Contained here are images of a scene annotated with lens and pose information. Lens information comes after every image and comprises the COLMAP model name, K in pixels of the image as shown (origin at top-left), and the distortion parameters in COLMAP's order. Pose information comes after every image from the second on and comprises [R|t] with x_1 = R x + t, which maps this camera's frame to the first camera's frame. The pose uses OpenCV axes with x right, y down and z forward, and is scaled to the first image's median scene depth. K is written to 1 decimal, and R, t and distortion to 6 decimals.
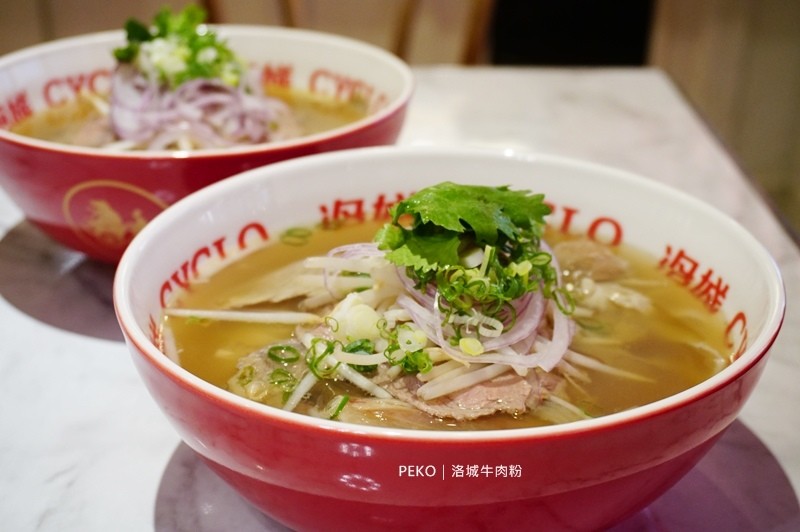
lens RADIAL K [[1107.1, 0, 400.0], [0, 1107.1, 266.0], [0, 0, 1]] dist [-0.008772, 0.047087]
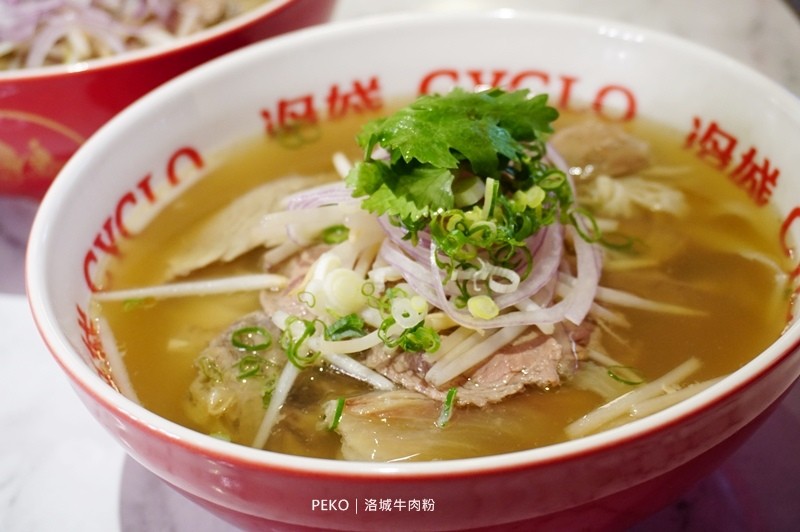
lens RADIAL K [[1239.2, 0, 400.0], [0, 1239.2, 266.0], [0, 0, 1]] dist [0.031350, -0.047771]
pose [[0.991184, -0.127785, 0.035000, -0.022767], [0.119163, 0.975276, 0.186111, -0.127720], [-0.057917, -0.180300, 0.981905, 0.114351]]
